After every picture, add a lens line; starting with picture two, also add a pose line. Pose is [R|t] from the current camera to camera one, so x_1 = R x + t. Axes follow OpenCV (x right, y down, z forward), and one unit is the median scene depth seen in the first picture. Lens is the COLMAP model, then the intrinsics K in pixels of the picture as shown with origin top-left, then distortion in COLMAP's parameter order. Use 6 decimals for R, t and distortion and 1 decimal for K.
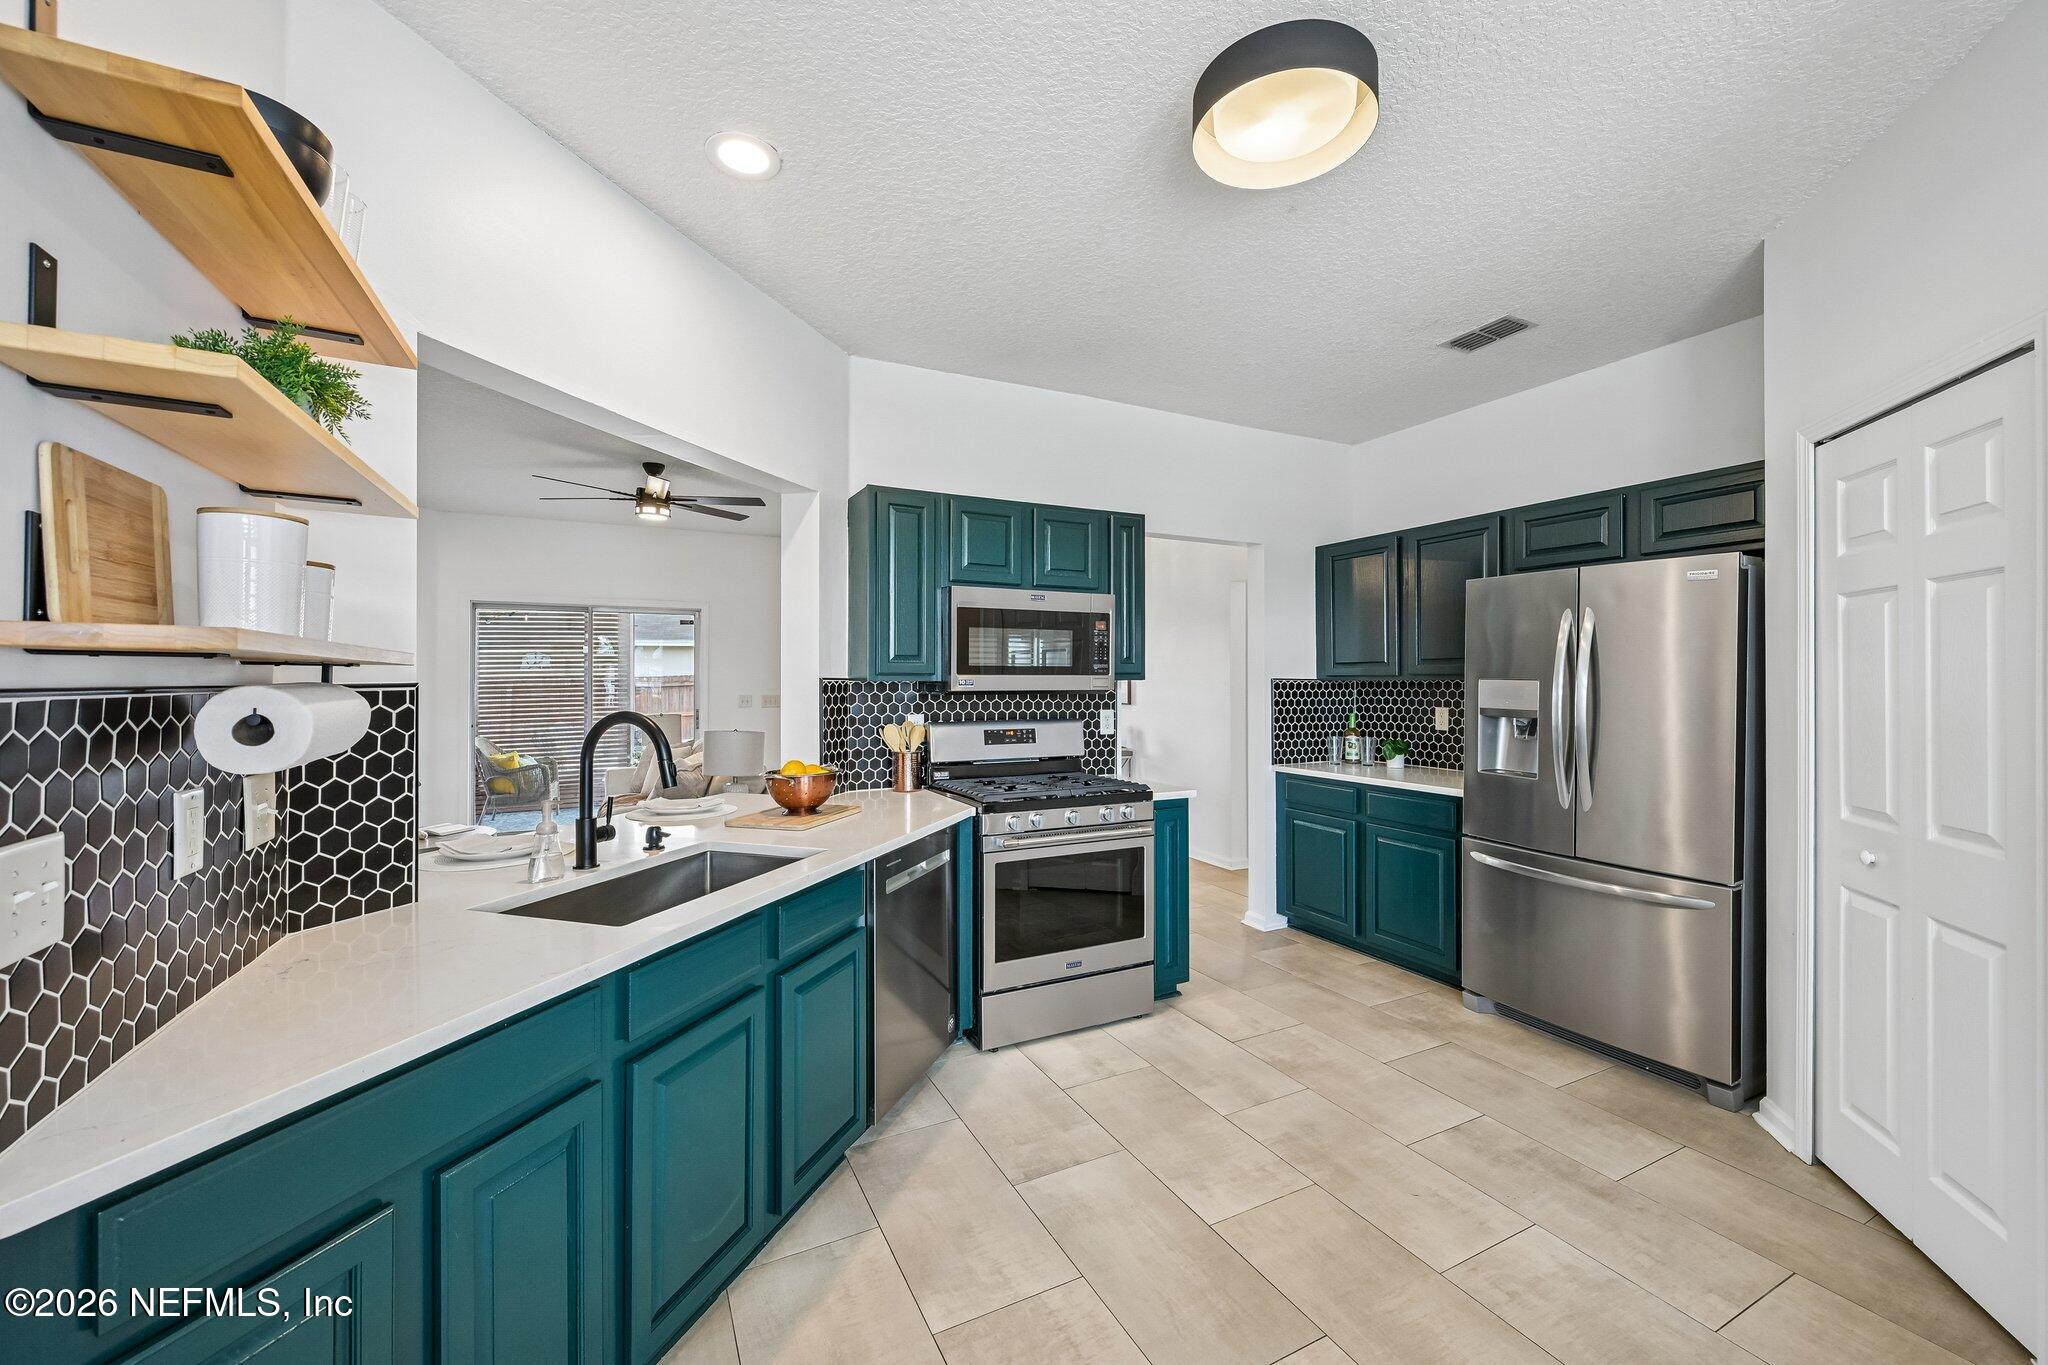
lens RADIAL K [[807.5, 0, 1027.8], [0, 807.5, 679.8], [0, 0, 1]] dist [0.004545, 0.000046]
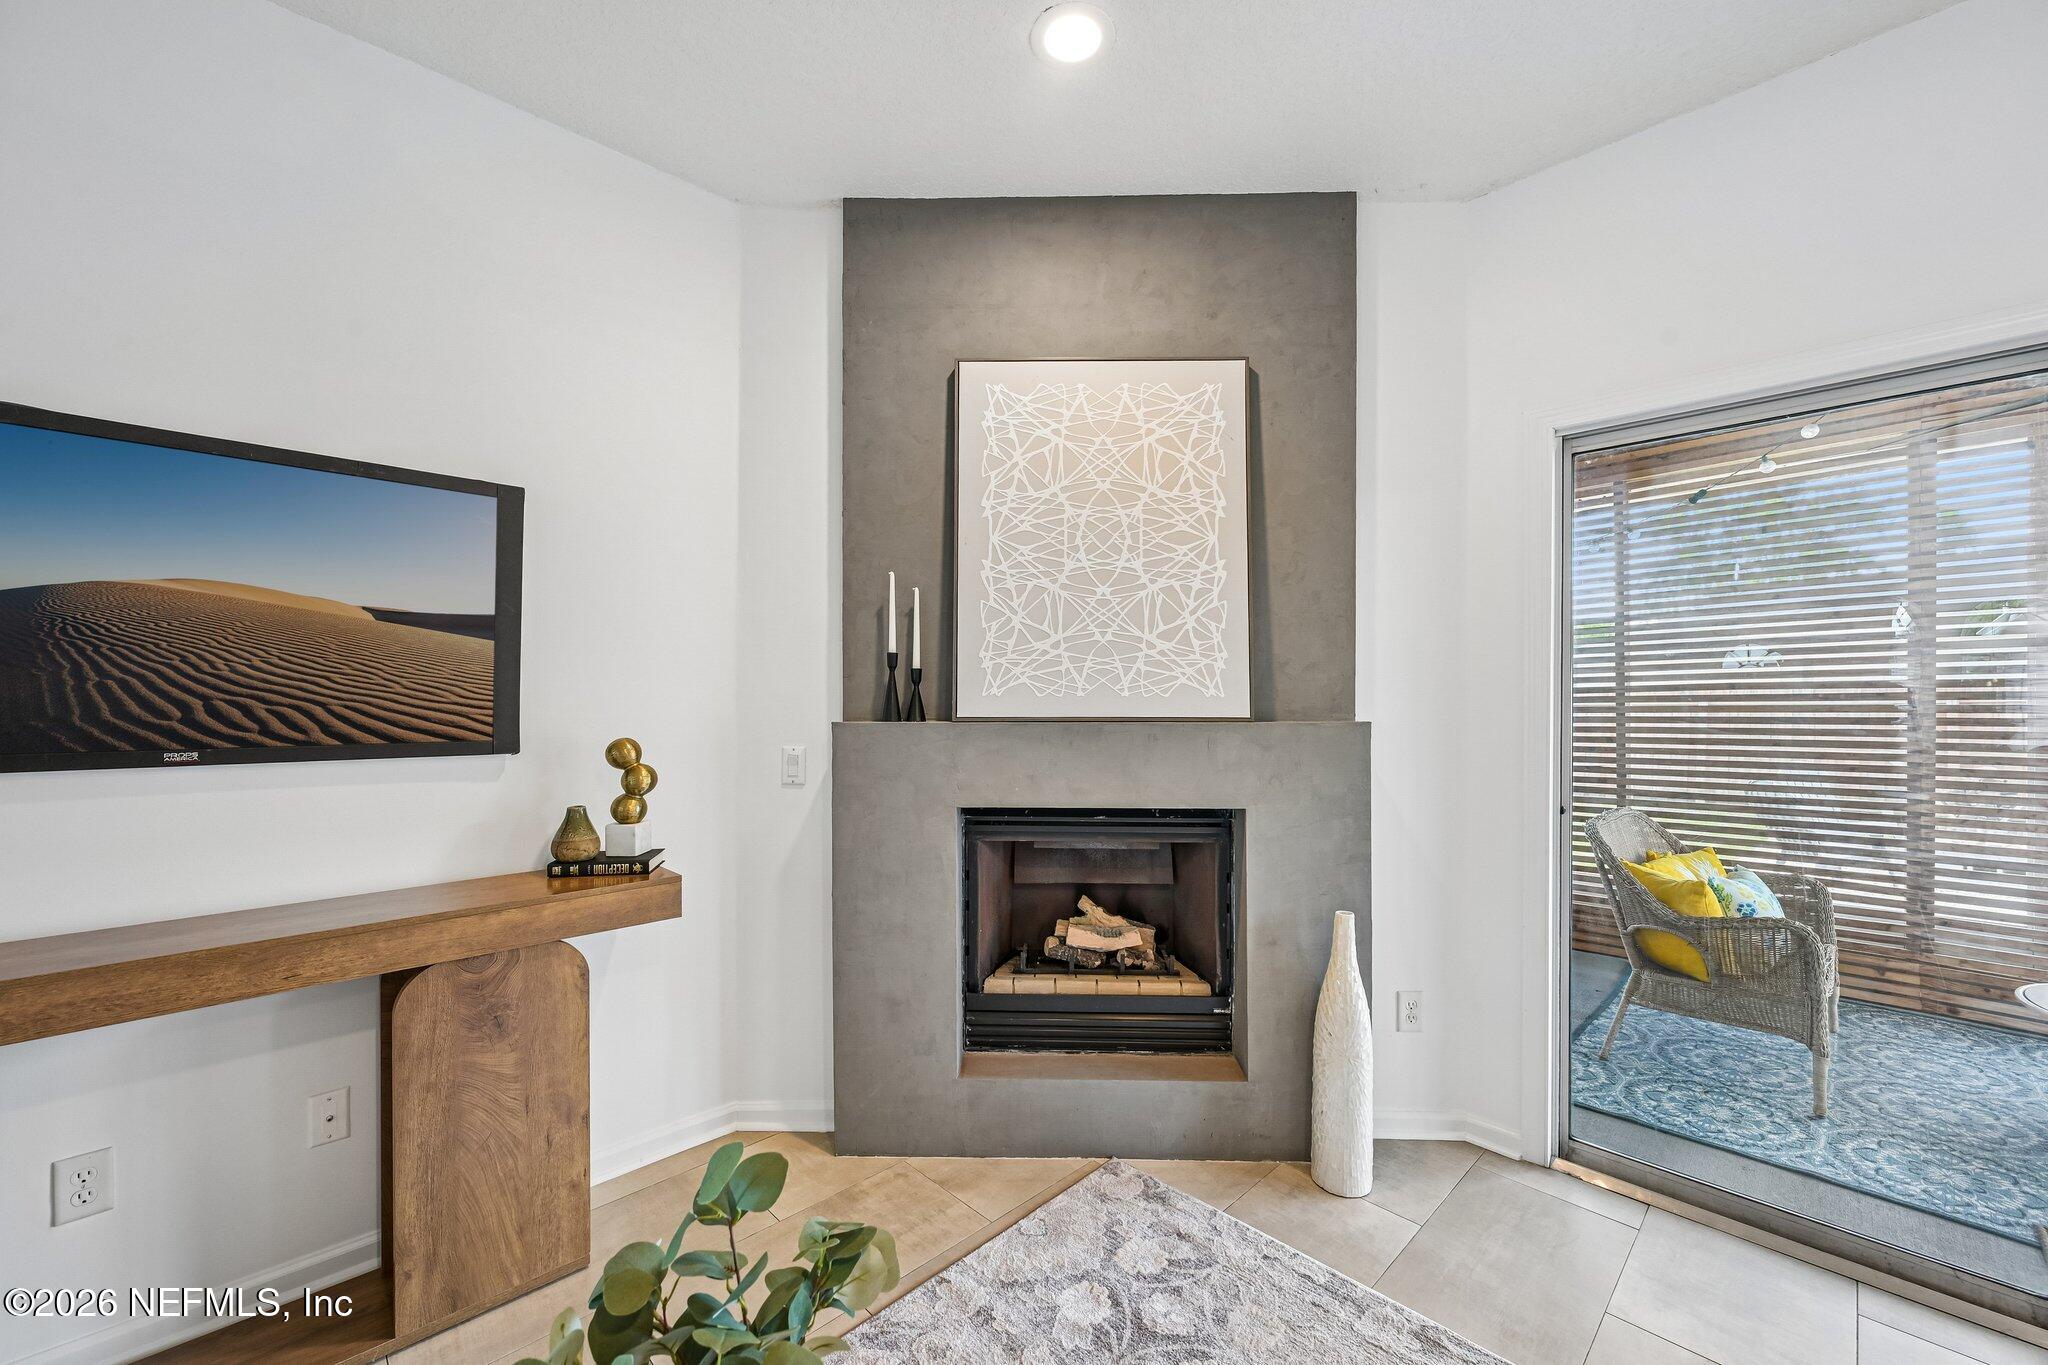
lens RADIAL K [[818.1, 0, 1028.1], [0, 818.1, 694.7], [0, 0, 1]] dist [-0.000355, 0.000019]
pose [[0.301456, -0.000295, -0.953480, -0.849427], [-0.001629, 0.999998, -0.000824, 0.020514], [0.953479, 0.001802, 0.301455, 1.357486]]
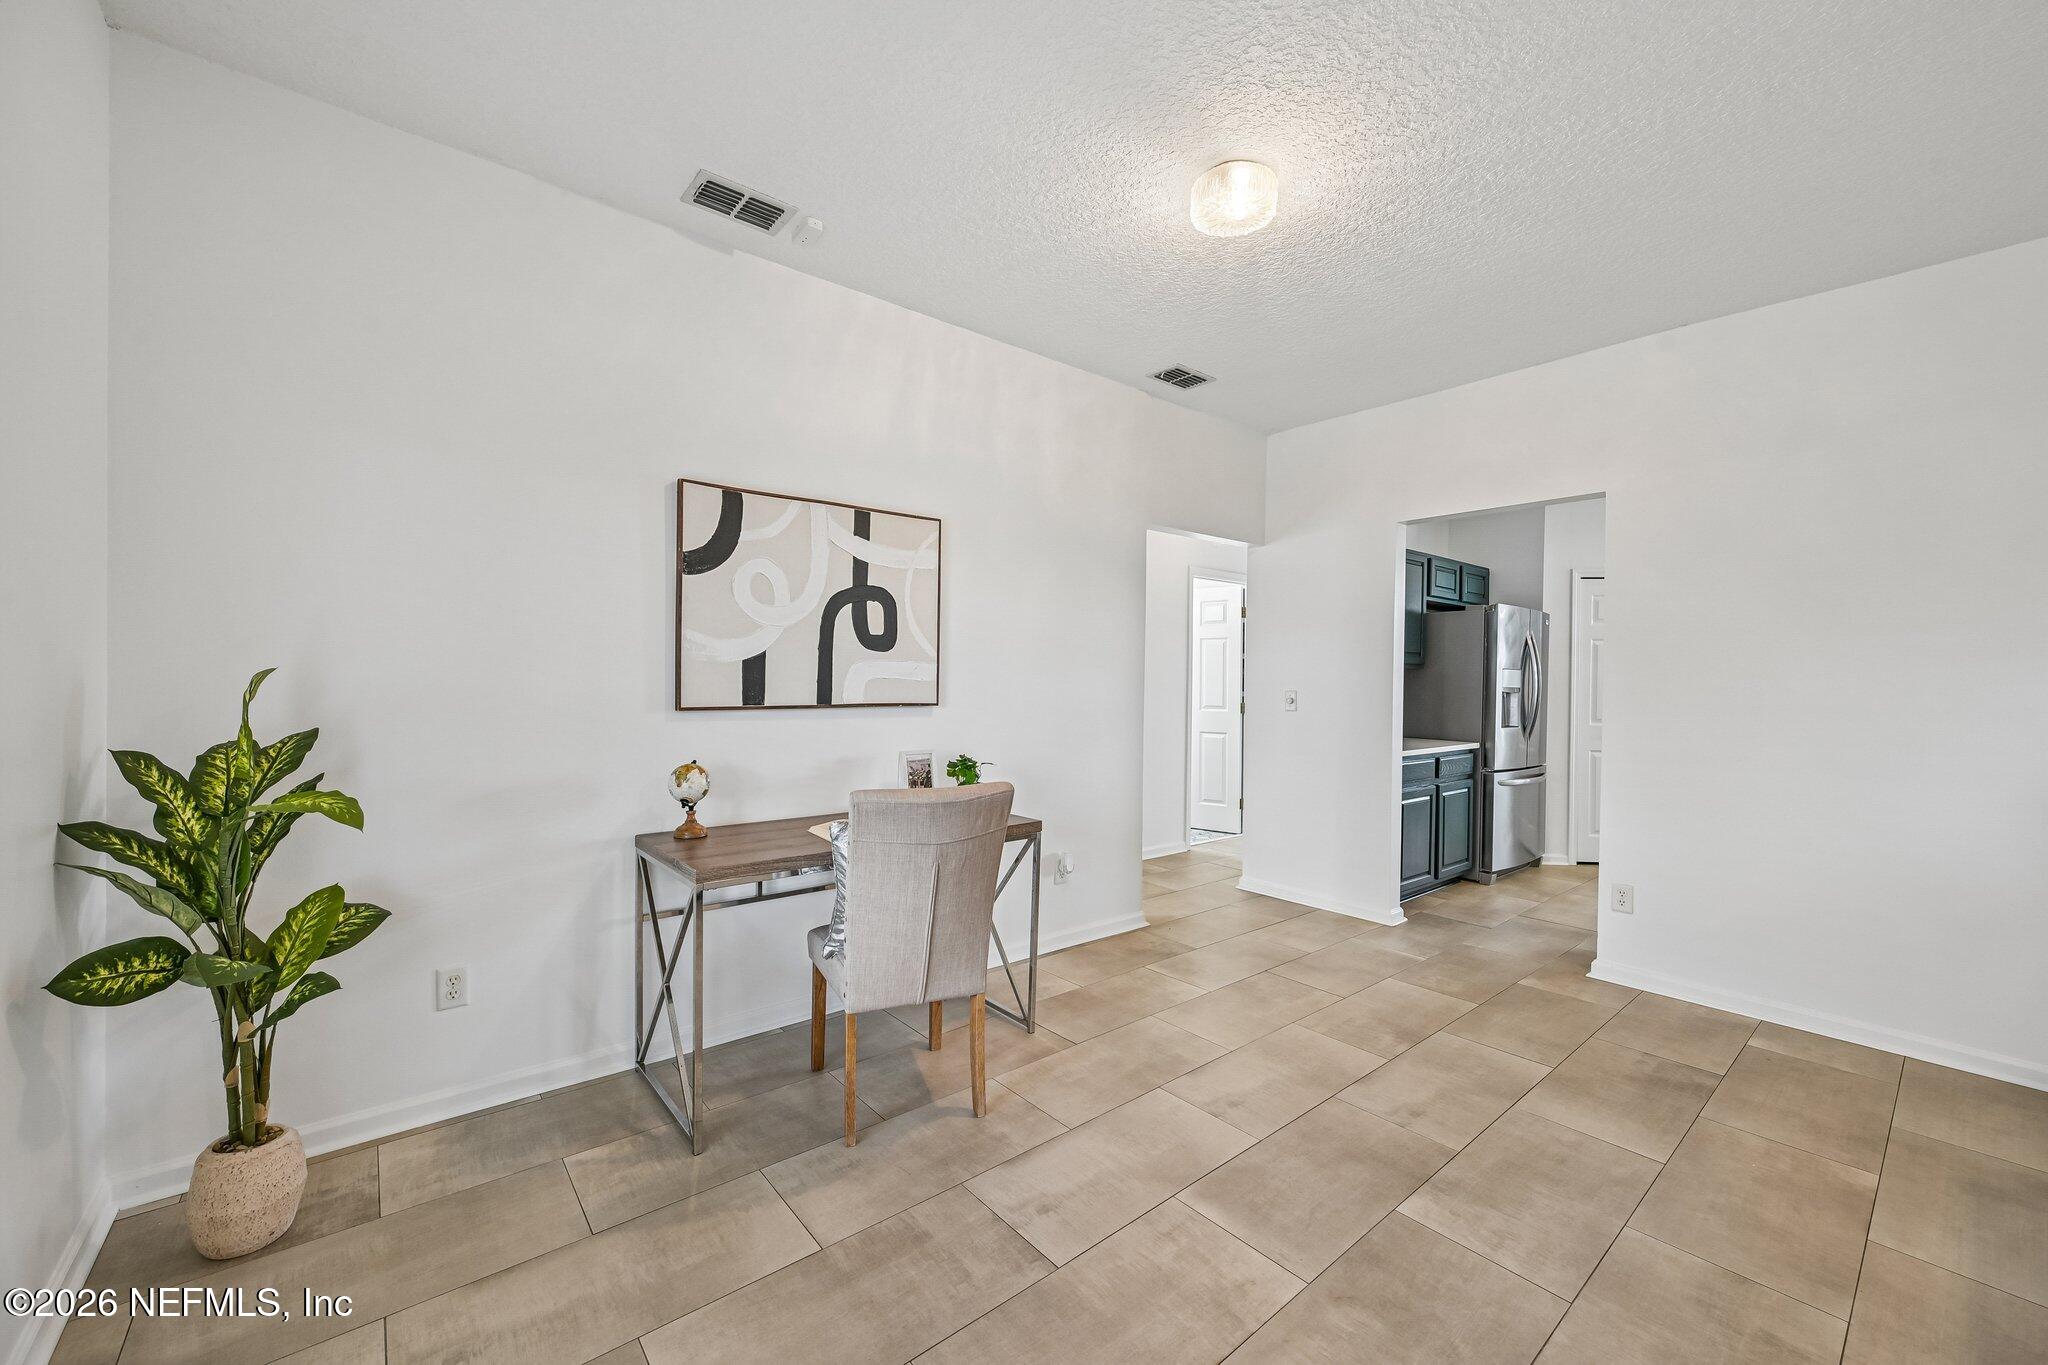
lens RADIAL K [[802.0, 0, 1027.5], [0, 802.0, 680.8], [0, 0, 1]] dist [-0.001866, 0.000180]
pose [[-0.221305, -0.006861, 0.975181, -0.703558], [-0.010262, 0.999936, 0.004706, 0.026823], [-0.975151, -0.008965, -0.221361, 2.124304]]
